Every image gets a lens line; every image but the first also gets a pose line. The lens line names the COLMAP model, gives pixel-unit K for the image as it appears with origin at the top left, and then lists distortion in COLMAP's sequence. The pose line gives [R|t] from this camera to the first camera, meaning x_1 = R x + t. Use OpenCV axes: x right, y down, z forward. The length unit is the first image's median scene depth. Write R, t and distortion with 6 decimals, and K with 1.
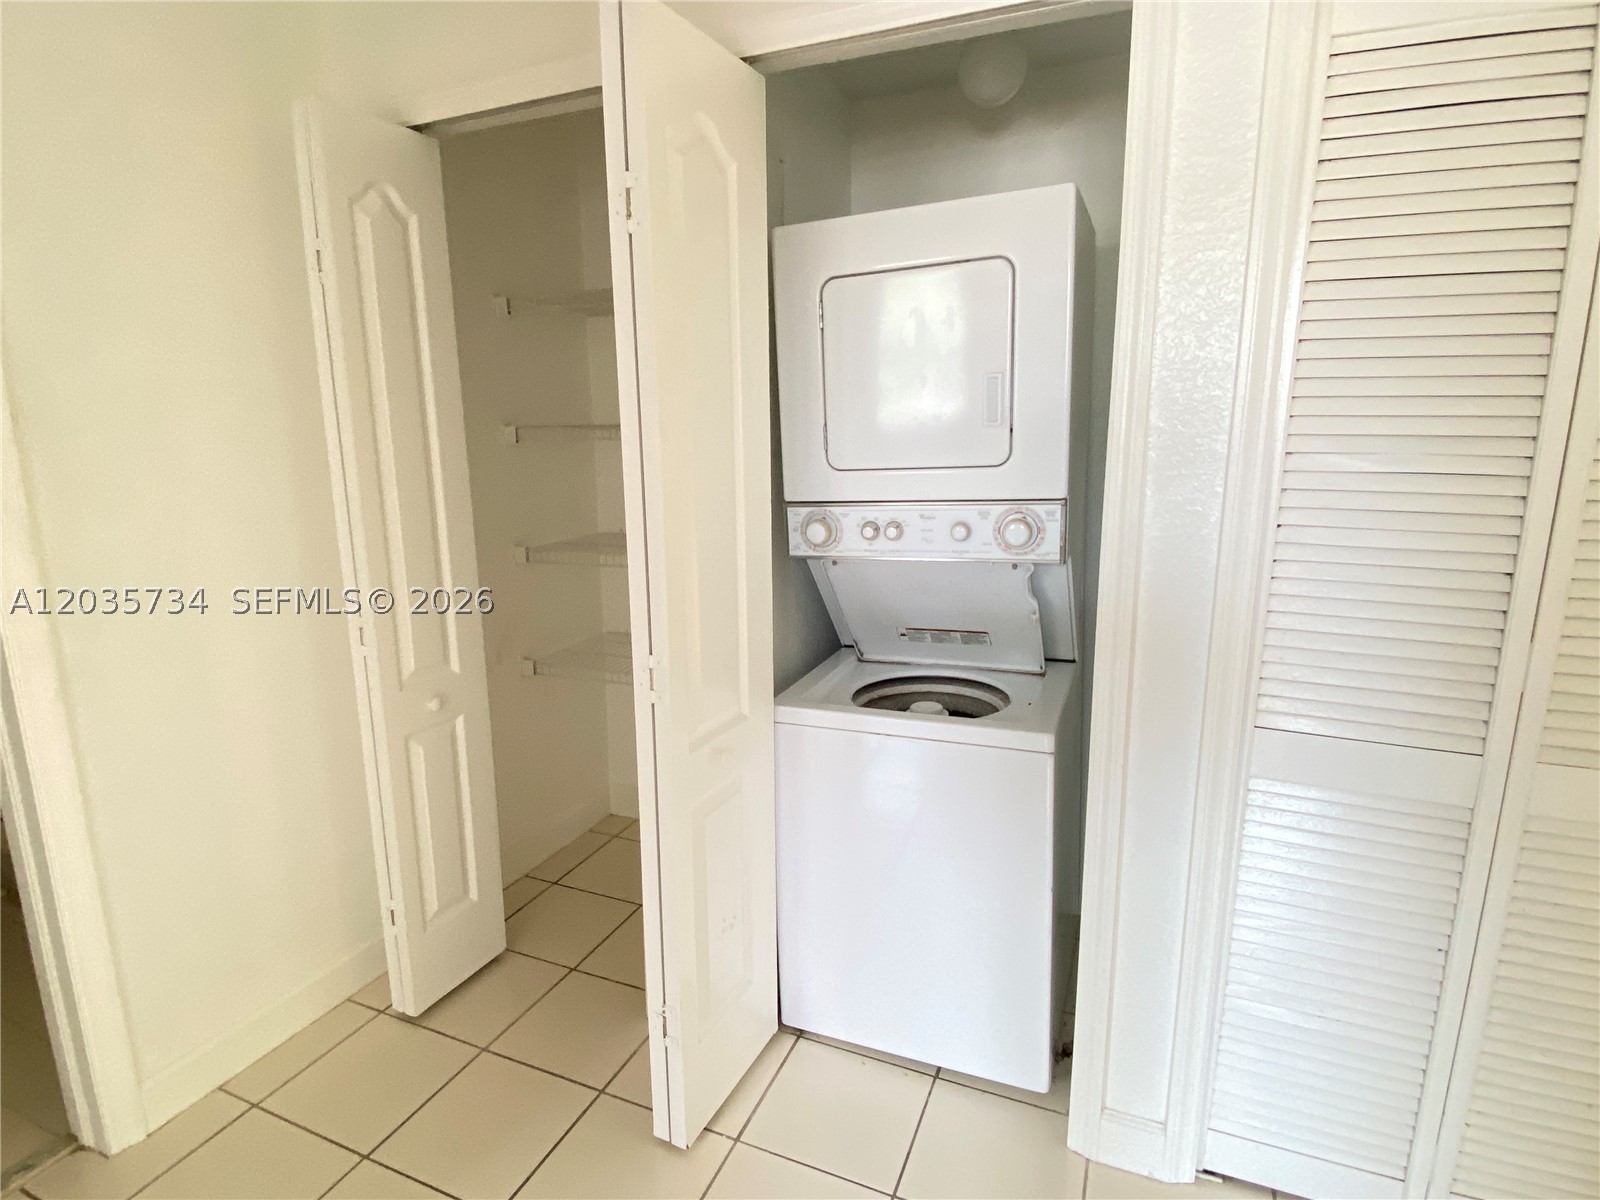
lens RADIAL K [[847.3, 0, 797.7], [0, 847.3, 596.5], [0, 0, 1]] dist [0.008699, -0.011082]
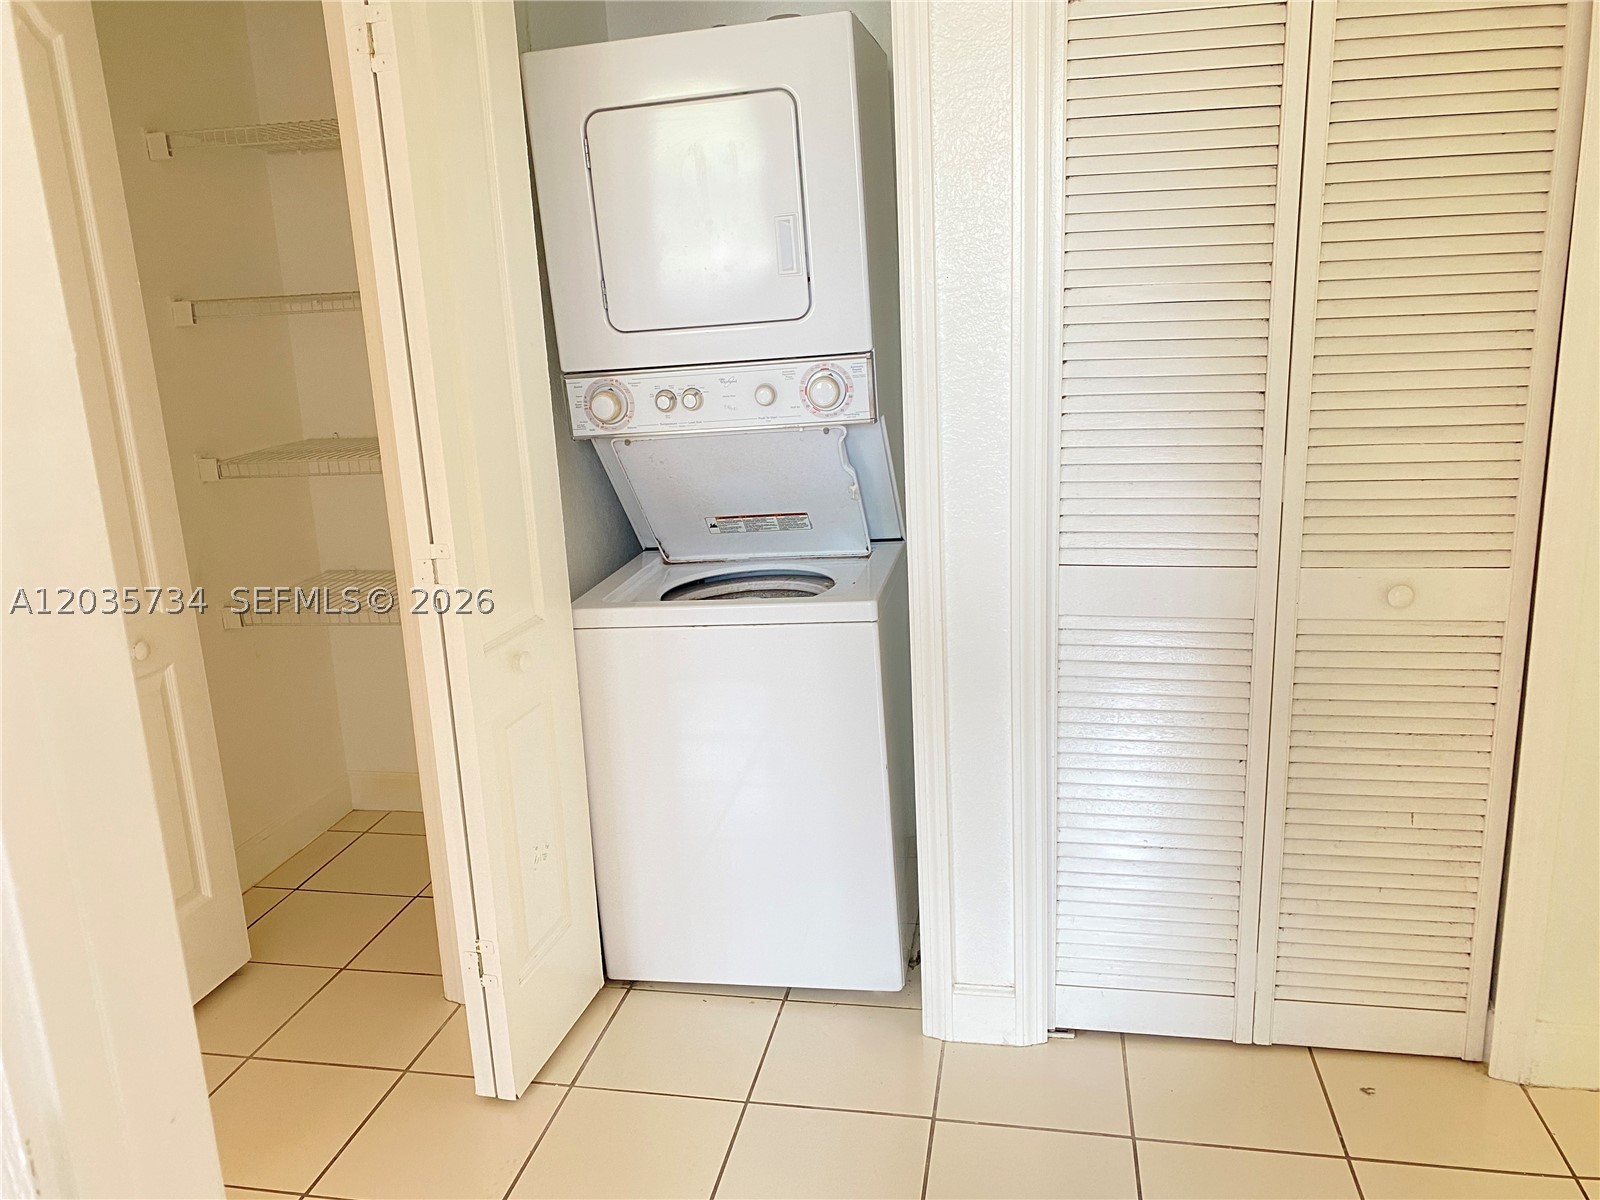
lens RADIAL K [[1264.6, 0, 802.7], [0, 1264.6, 609.3], [0, 0, 1]] dist [0.036026, -0.040888]
pose [[0.979359, -0.084221, 0.183745, -0.037255], [0.076179, 0.995819, 0.050405, 0.089486], [-0.187222, -0.035367, 0.981681, -0.356332]]
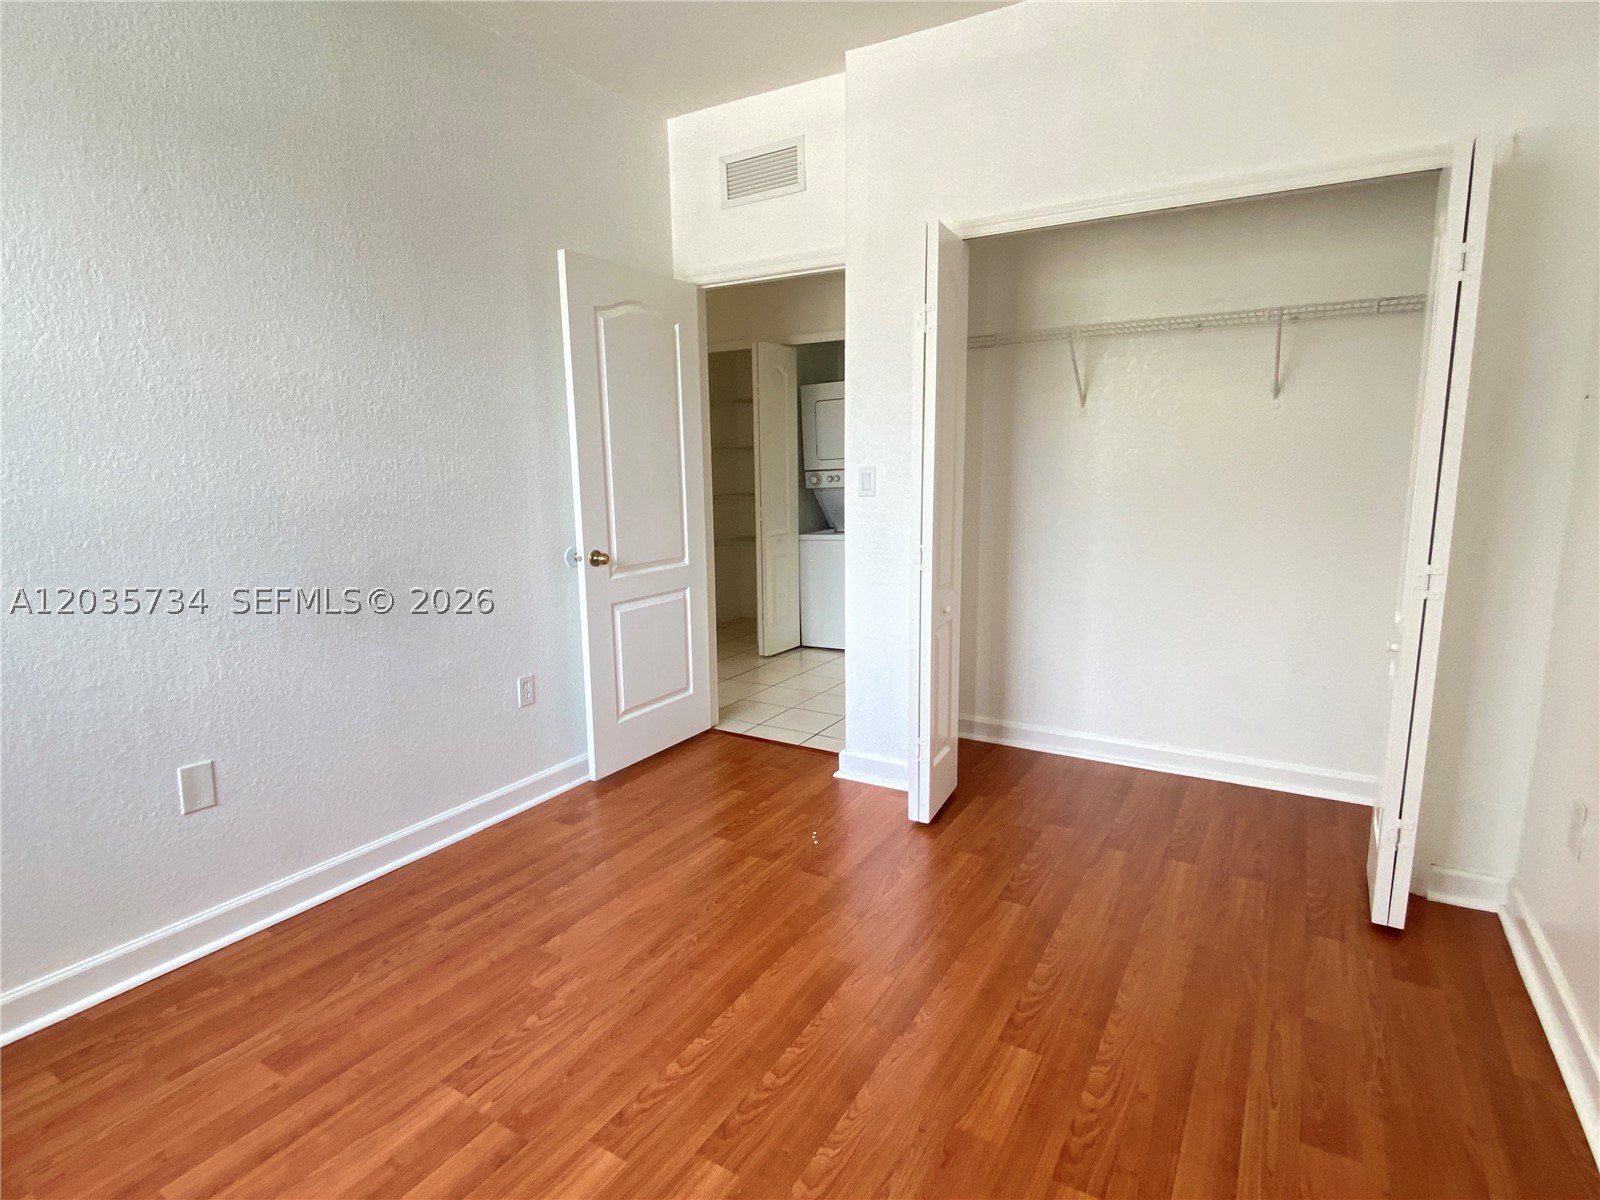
lens RADIAL K [[847.3, 0, 792.3], [0, 847.3, 598.0], [0, 0, 1]] dist [0.008699, -0.011082]
pose [[0.990185, 0.012910, -0.139168, 0.420680], [-0.019016, 0.998910, -0.042631, 0.542507], [0.138466, 0.044859, 0.989351, -2.288660]]
